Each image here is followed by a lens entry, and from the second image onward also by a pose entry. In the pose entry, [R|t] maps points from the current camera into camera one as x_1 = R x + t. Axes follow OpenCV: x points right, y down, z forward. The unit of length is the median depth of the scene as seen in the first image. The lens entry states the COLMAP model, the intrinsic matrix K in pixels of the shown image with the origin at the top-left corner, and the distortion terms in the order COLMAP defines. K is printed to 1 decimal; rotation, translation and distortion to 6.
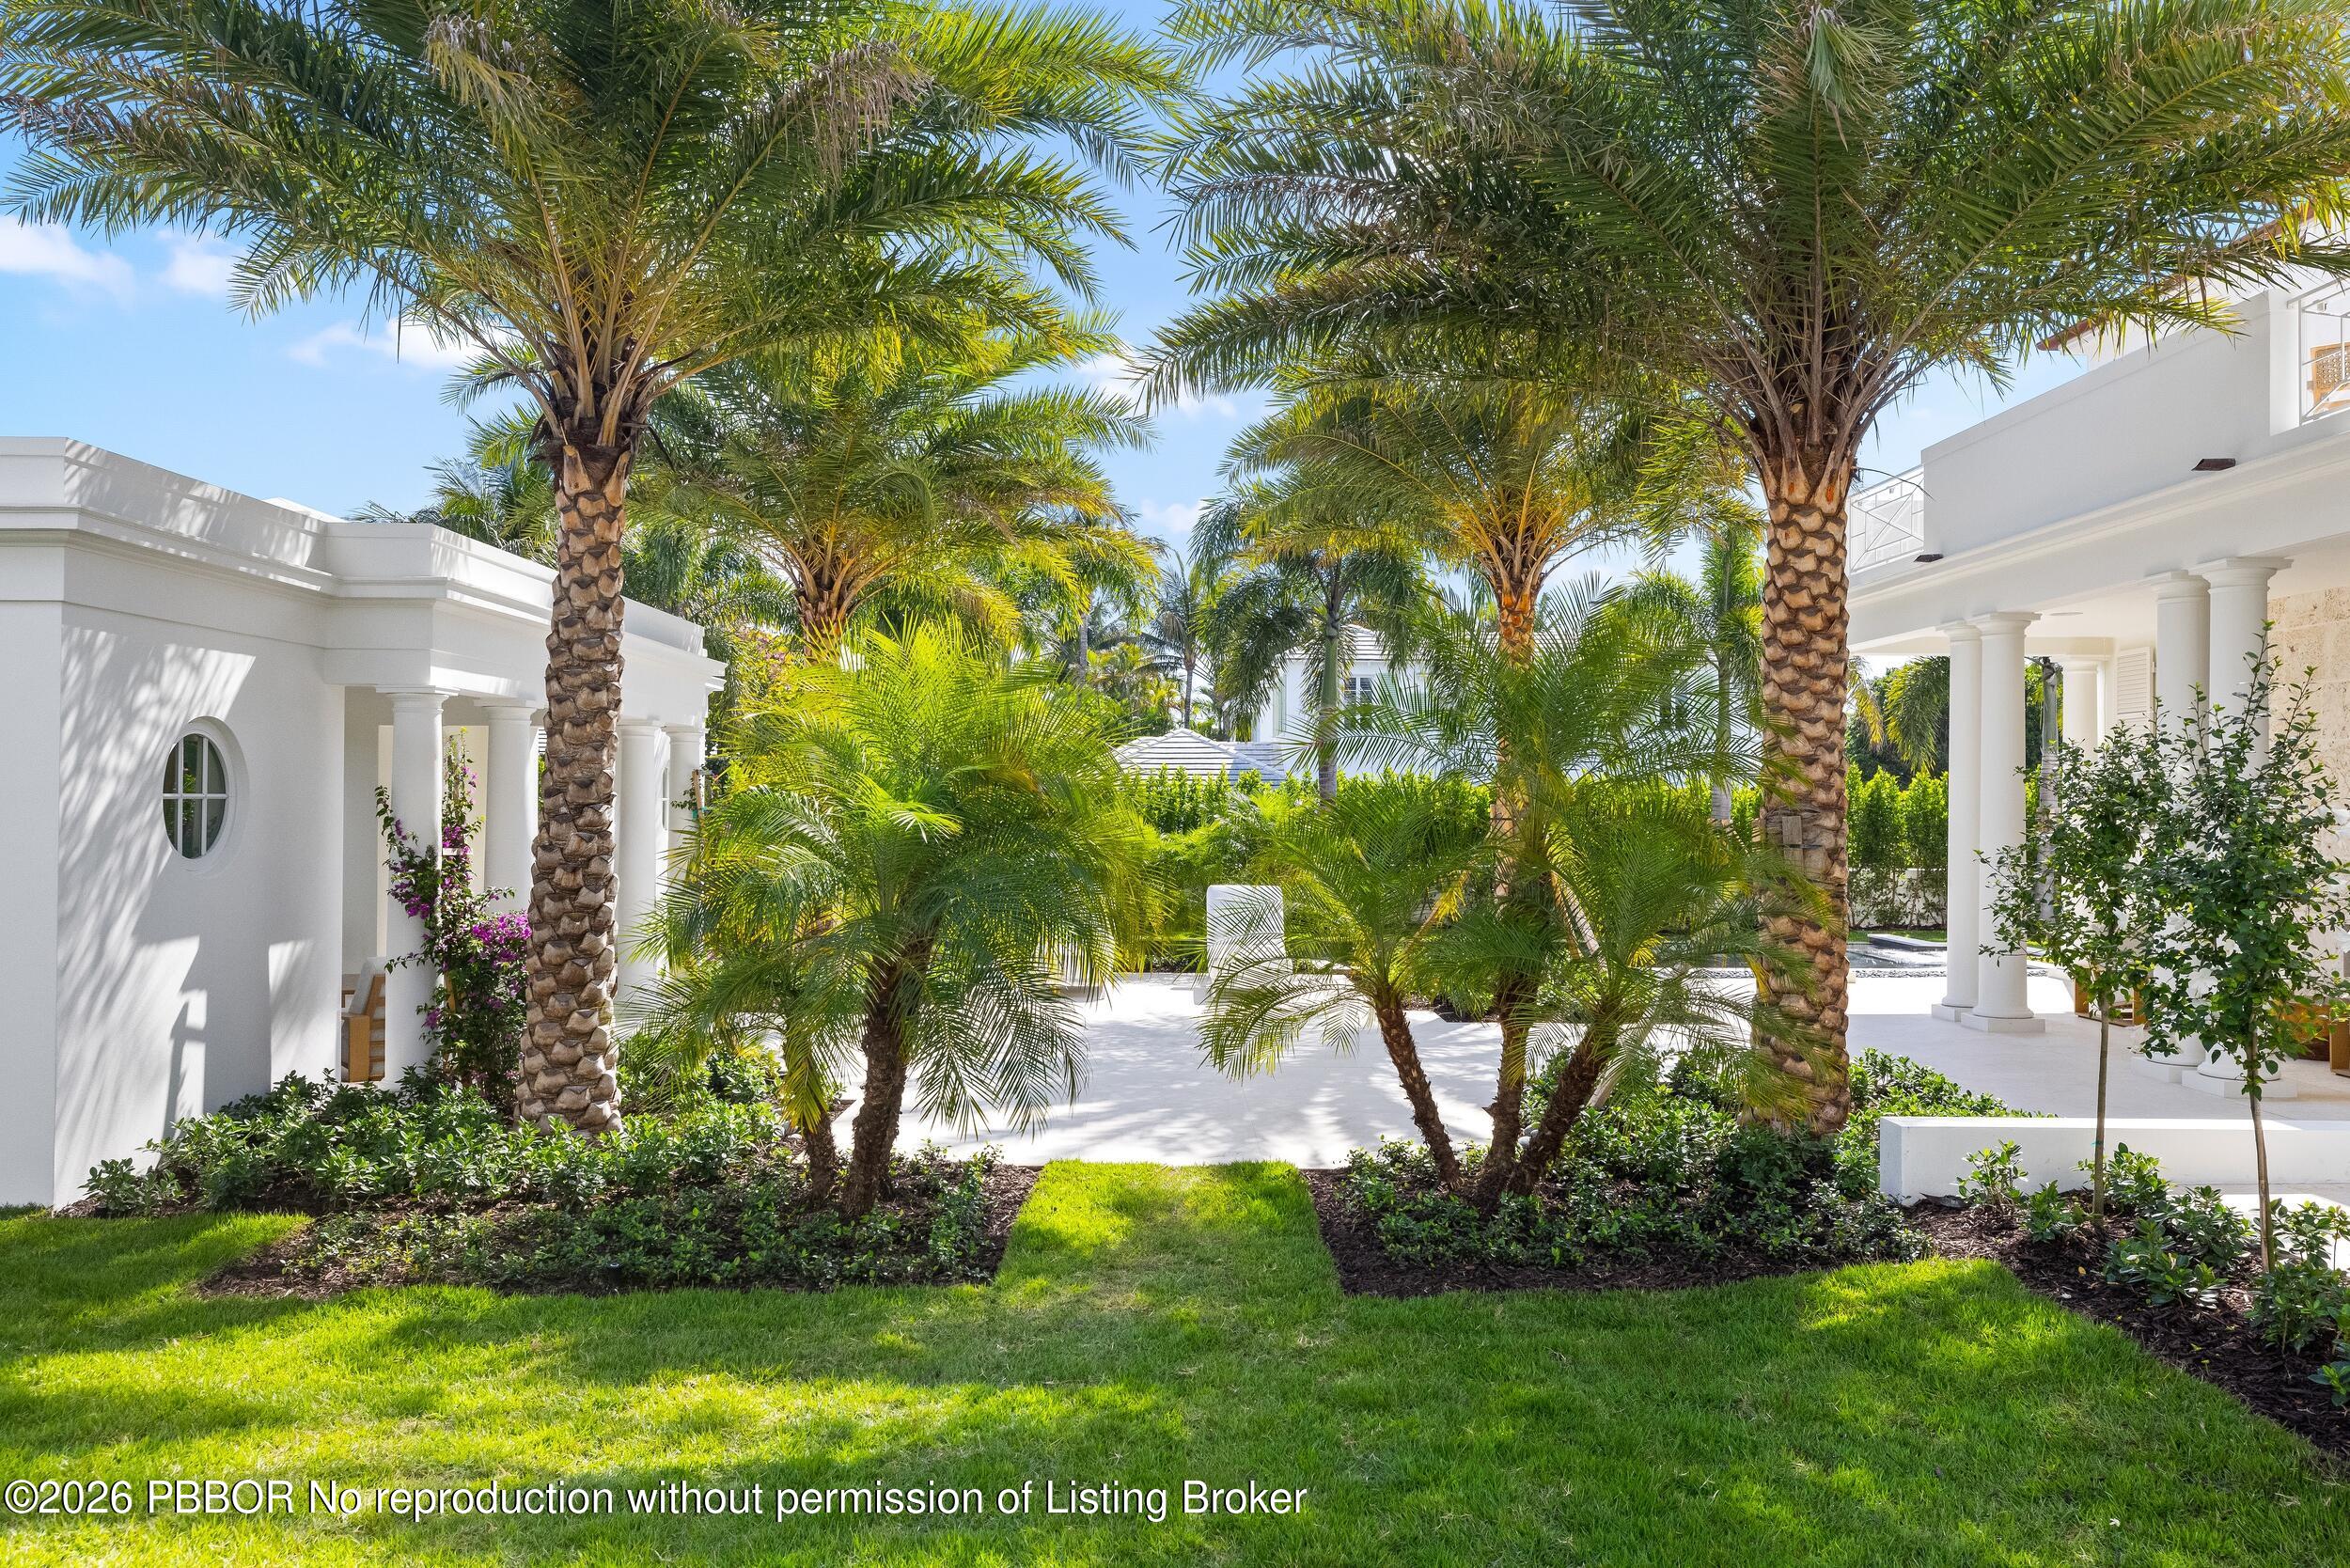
lens RADIAL K [[1774.5, 0, 1175.0], [0, 1774.5, 784.0], [0, 0, 1]] dist [0.001711, -0.001218]
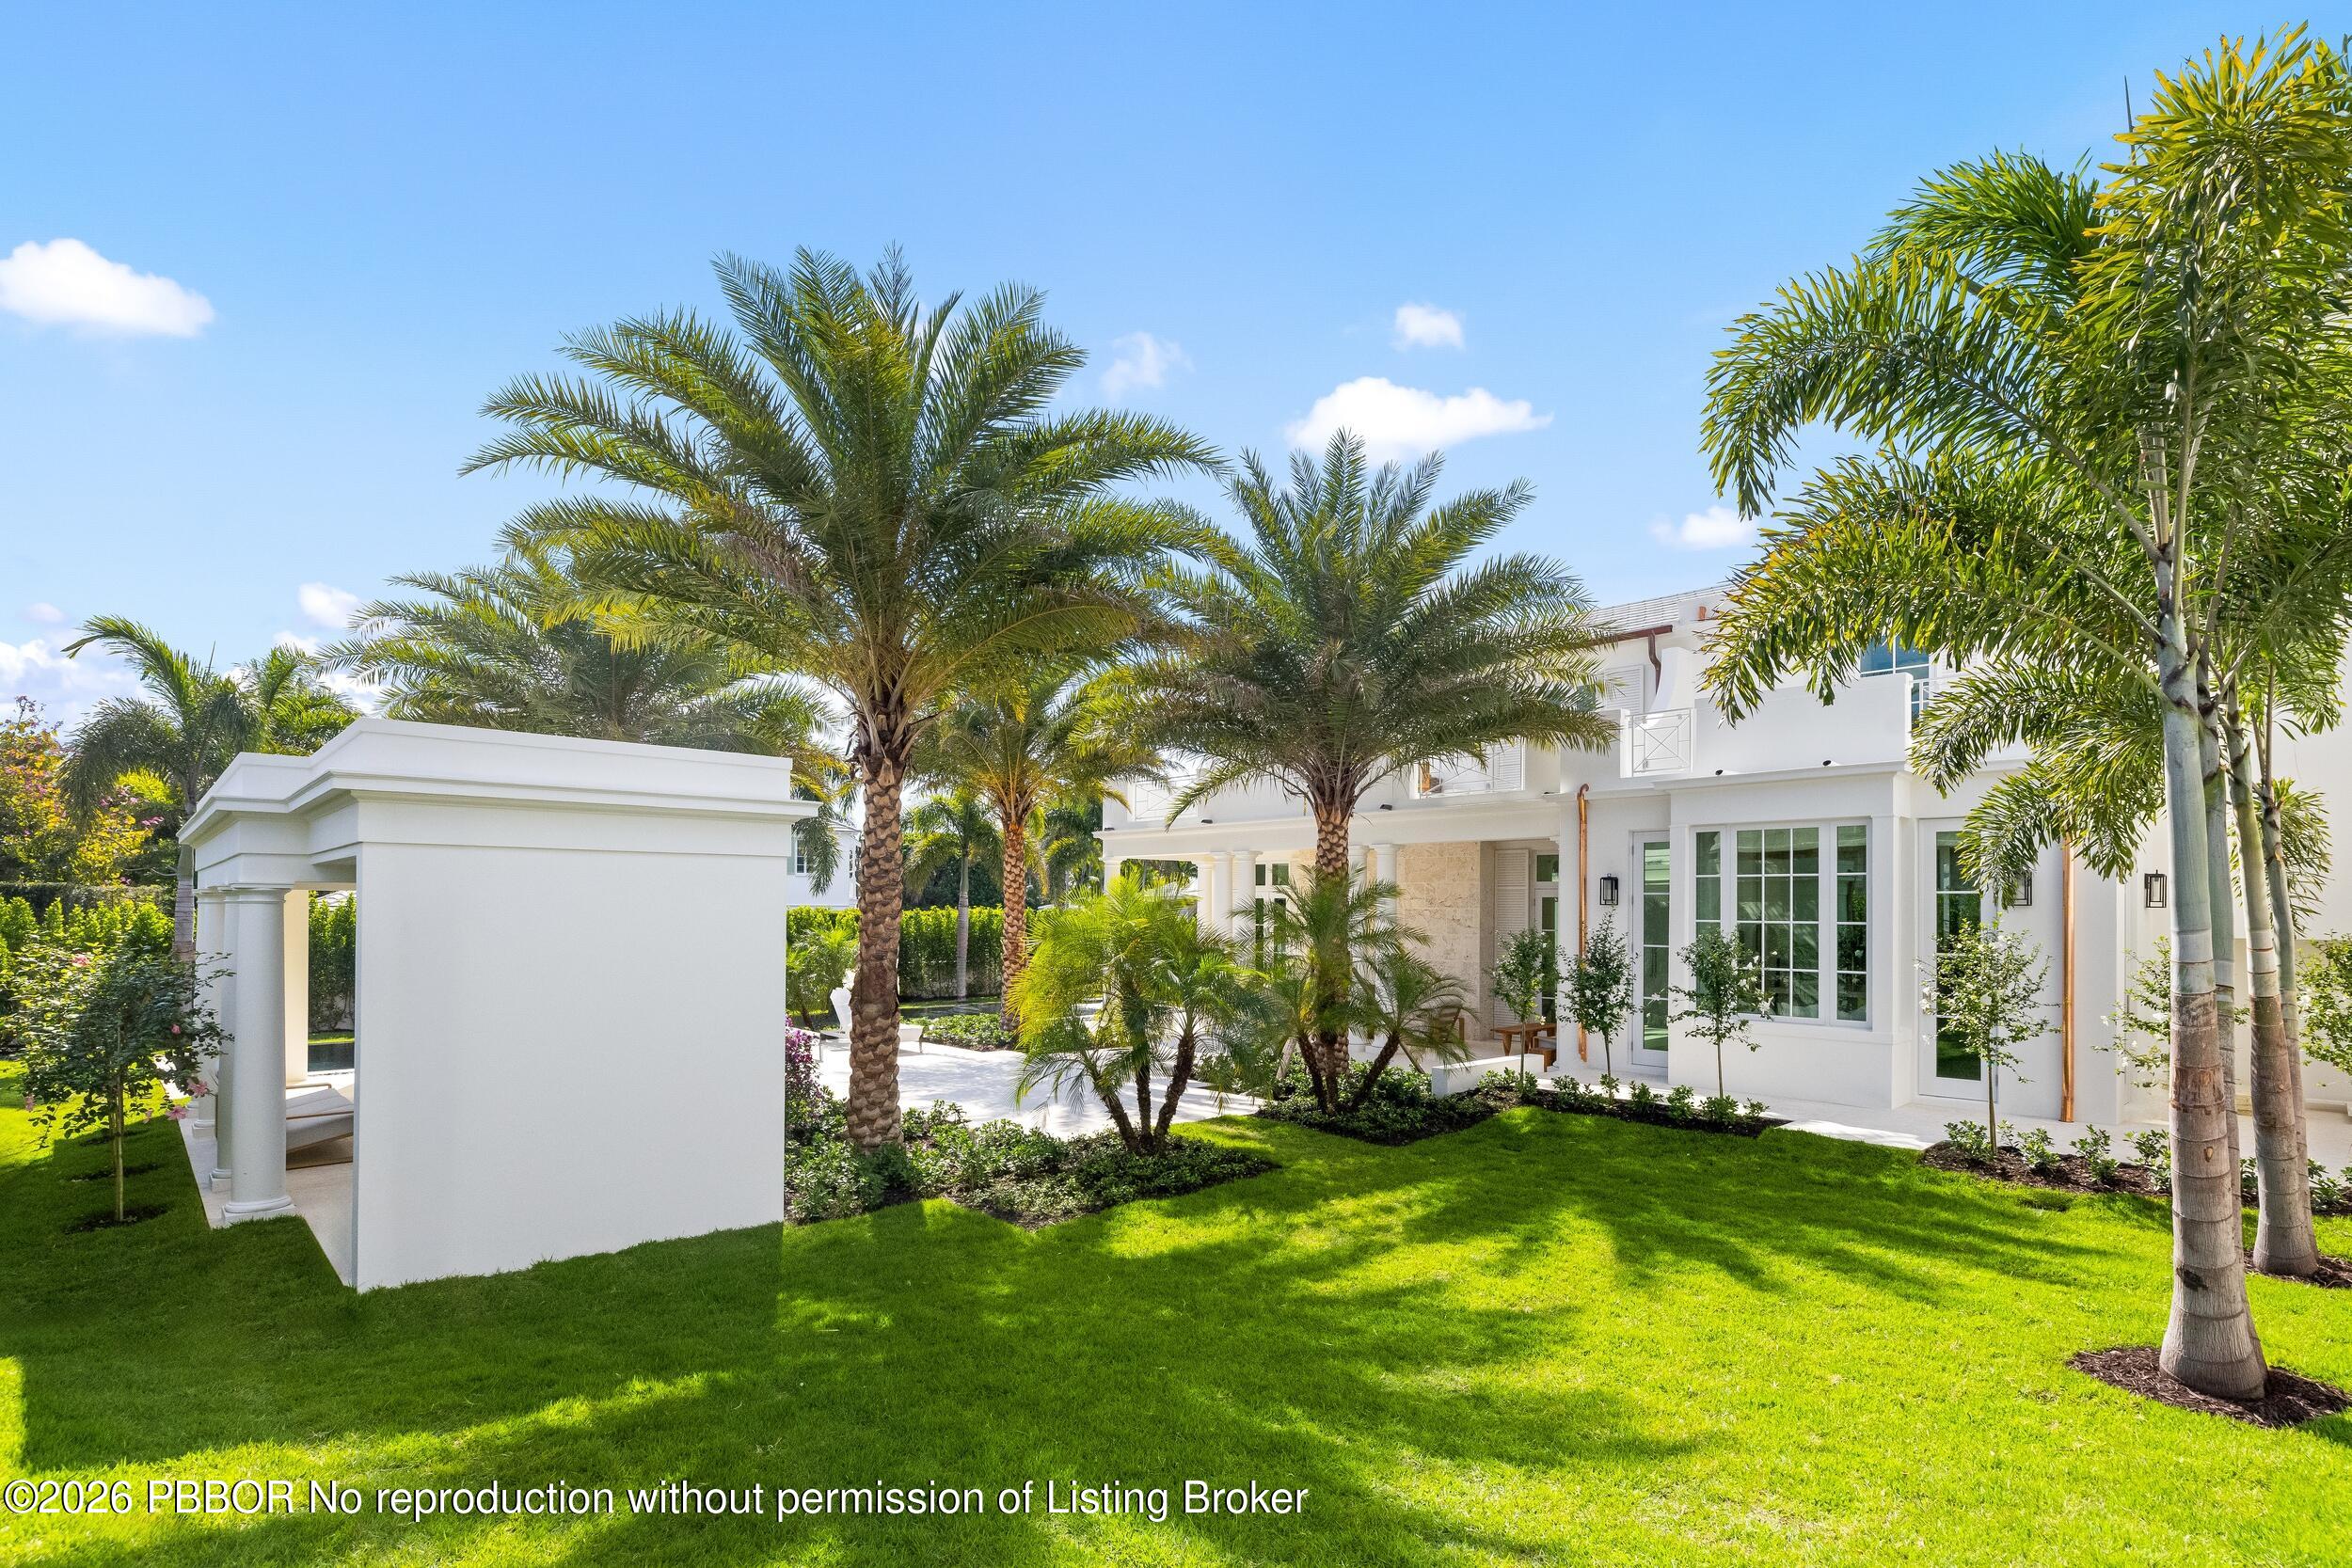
lens RADIAL K [[1187.0, 0, 1176.0], [0, 1187.0, 784.0], [0, 0, 1]] dist [-0.000271, -0.000006]
pose [[0.745277, 0.064886, 0.663590, -1.523433], [0.002427, 0.994983, -0.100016, -0.076465], [-0.666751, 0.076150, 0.741380, -0.120184]]
